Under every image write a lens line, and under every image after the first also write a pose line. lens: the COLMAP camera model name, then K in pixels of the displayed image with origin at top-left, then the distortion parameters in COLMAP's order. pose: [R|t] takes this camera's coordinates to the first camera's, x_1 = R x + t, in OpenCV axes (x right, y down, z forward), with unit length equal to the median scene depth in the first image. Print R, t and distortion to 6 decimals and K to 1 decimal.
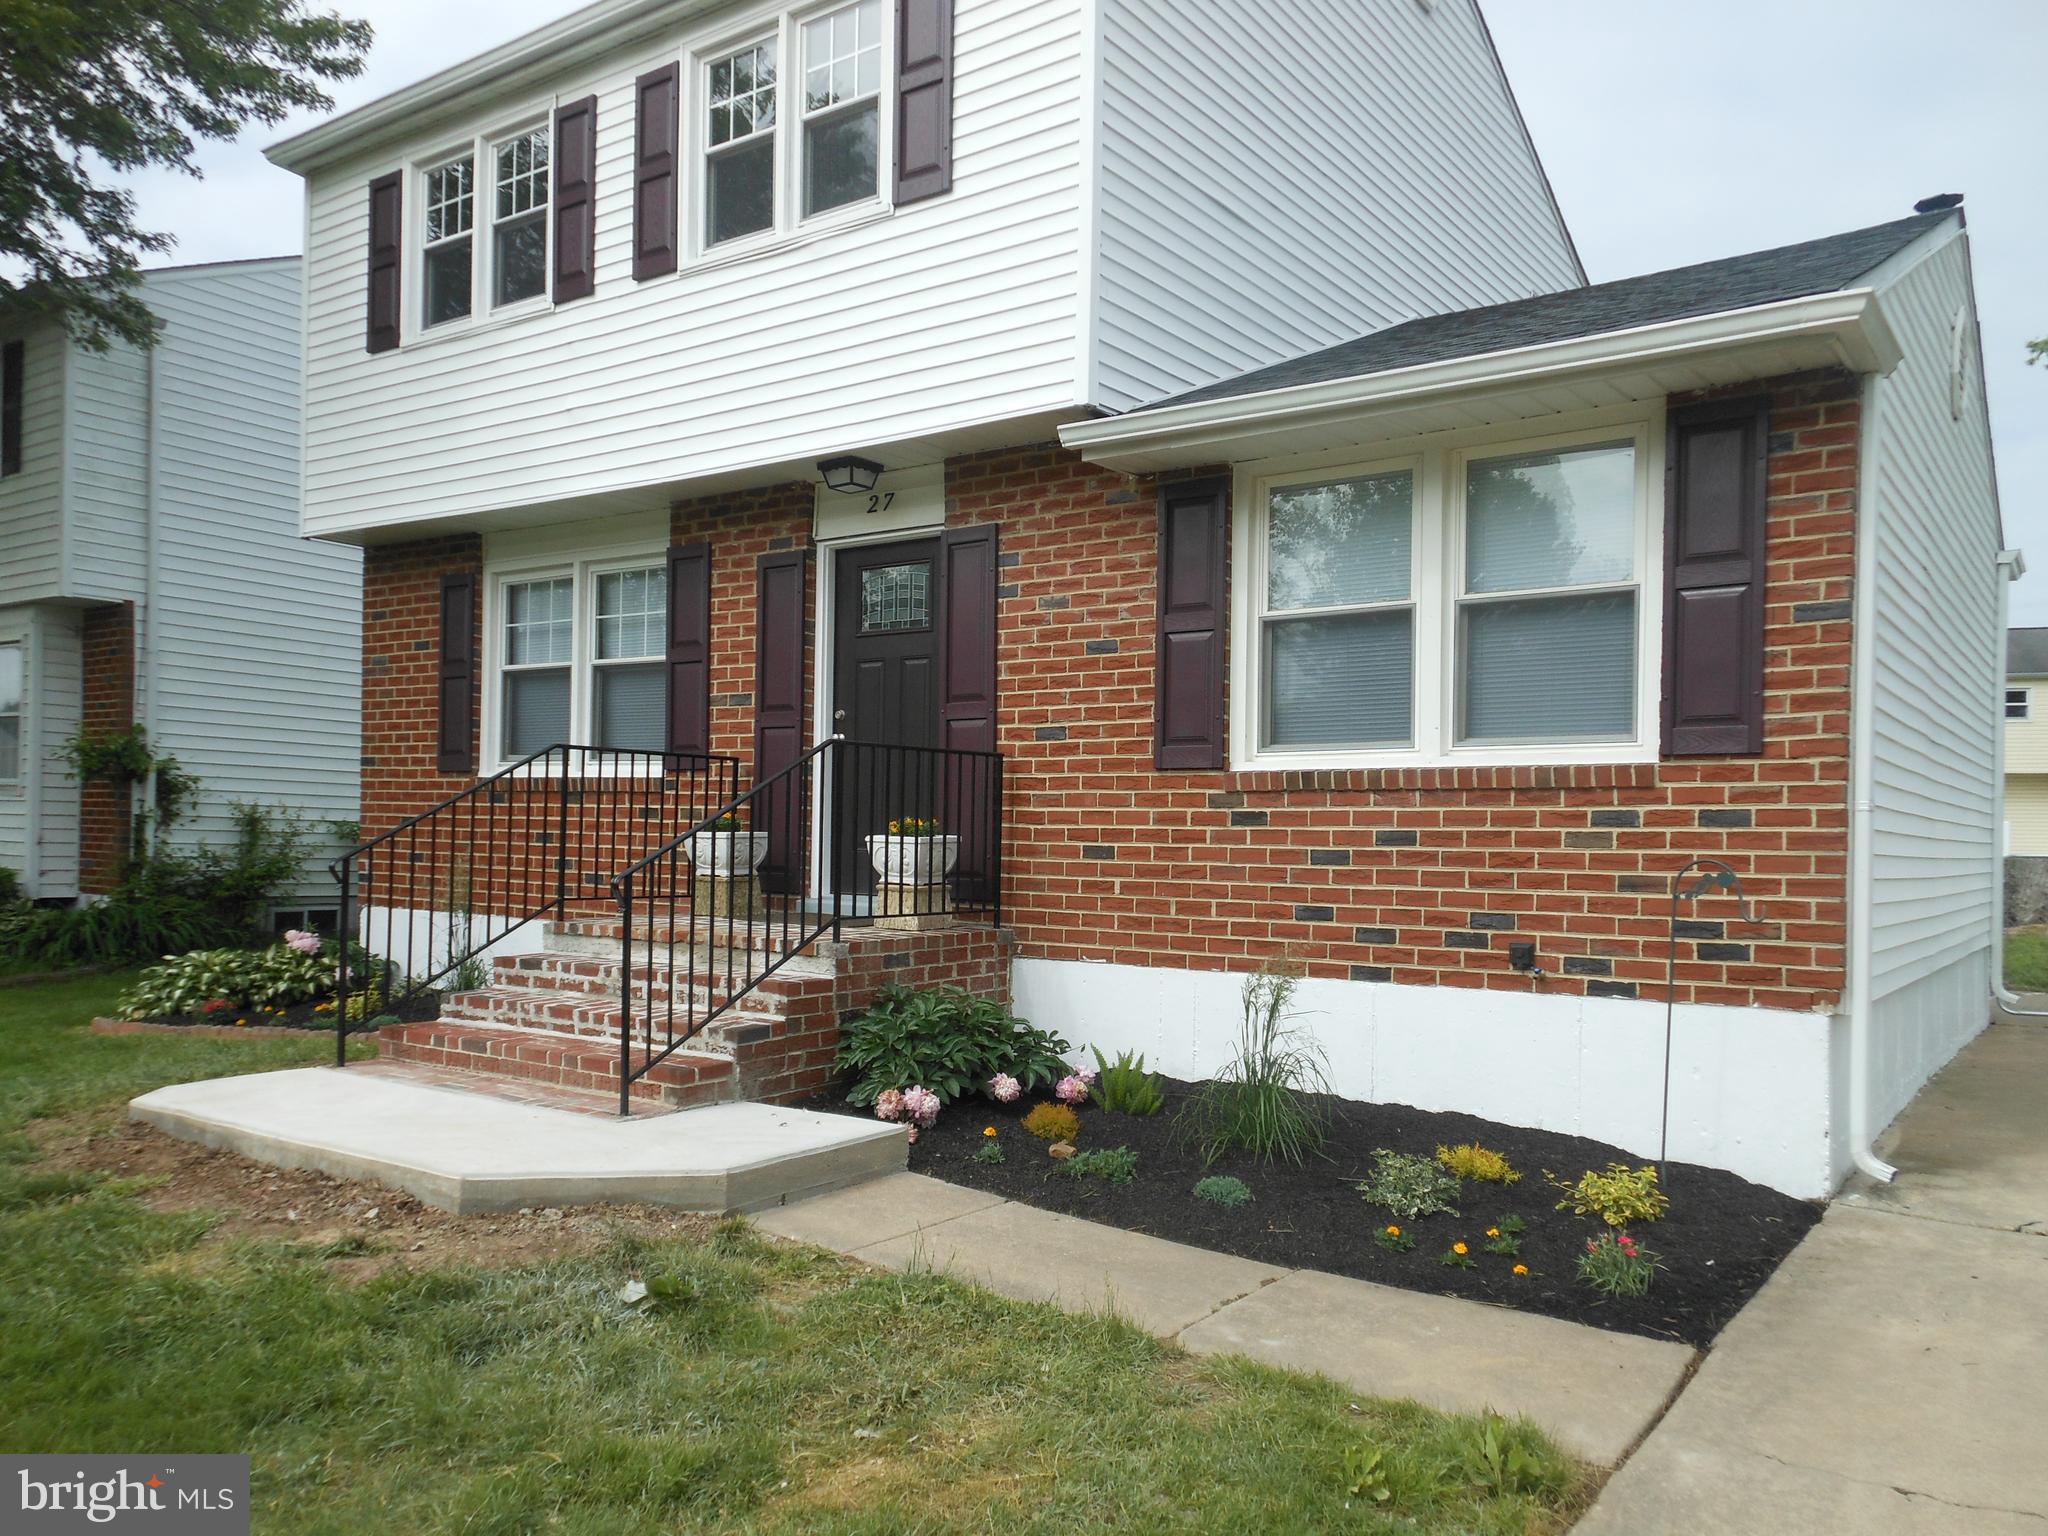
lens RADIAL K [[1577.6, 0, 1015.0], [0, 1577.6, 821.5], [0, 0, 1]] dist [0.006352, 0.093642]
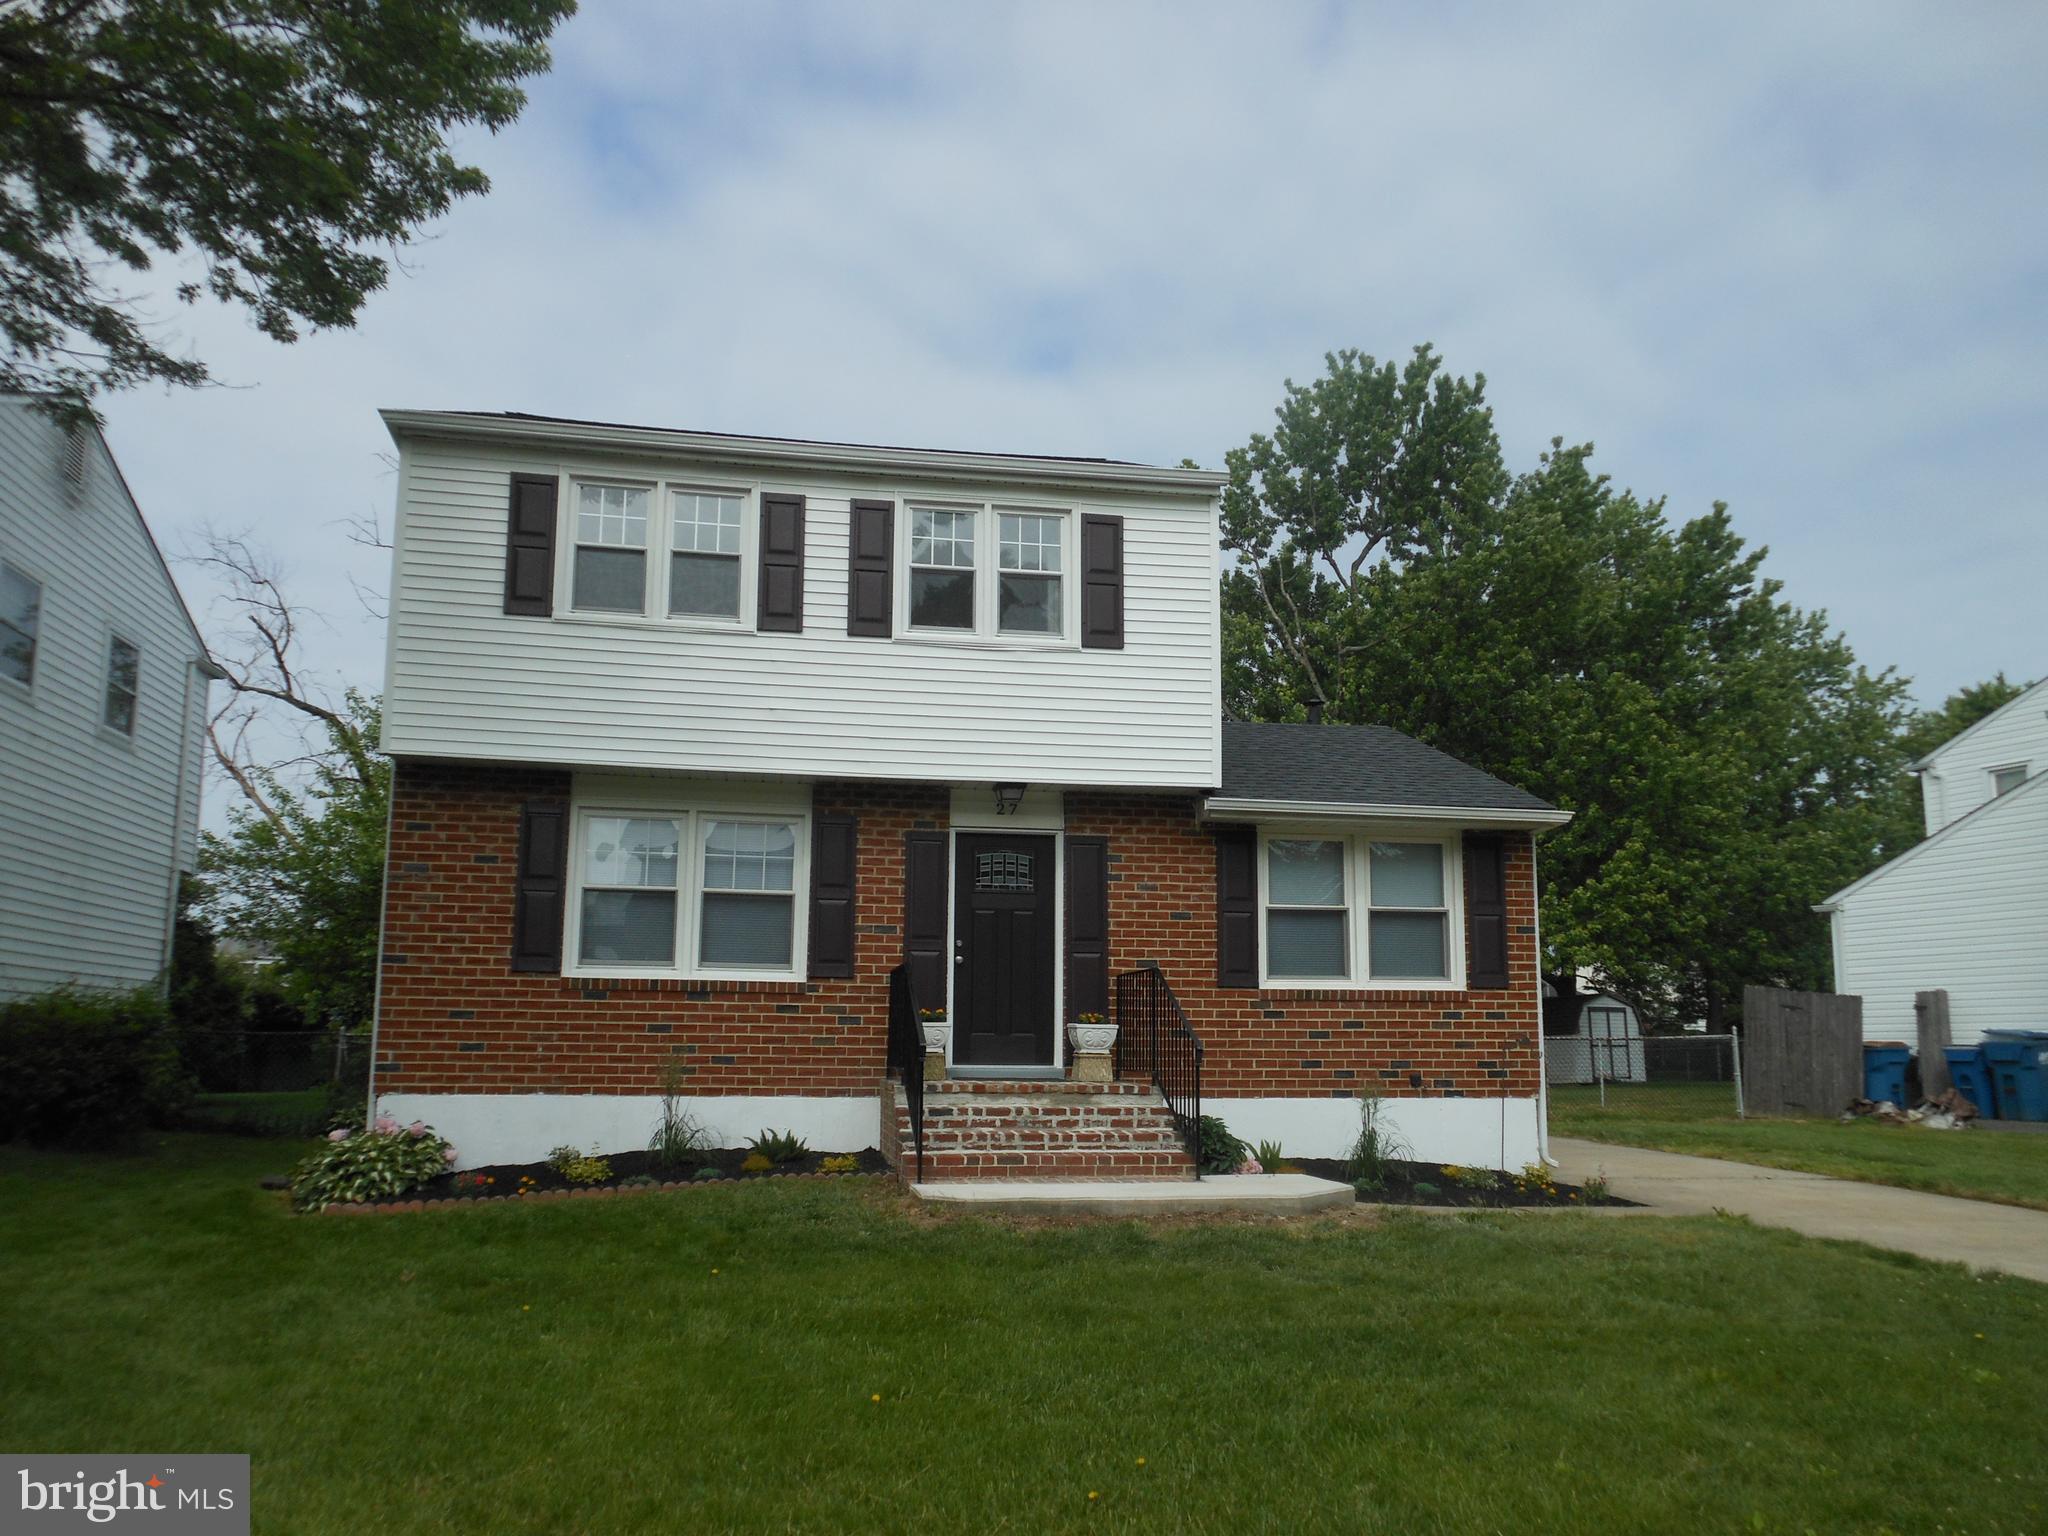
lens RADIAL K [[1577.6, 0, 1015.0], [0, 1577.6, 821.5], [0, 0, 1]] dist [0.006352, 0.093642]
pose [[0.692553, 0.092642, 0.715393, -1.374888], [-0.000697, 0.991805, -0.127762, 0.010074], [-0.721366, 0.087983, 0.686942, -0.084512]]
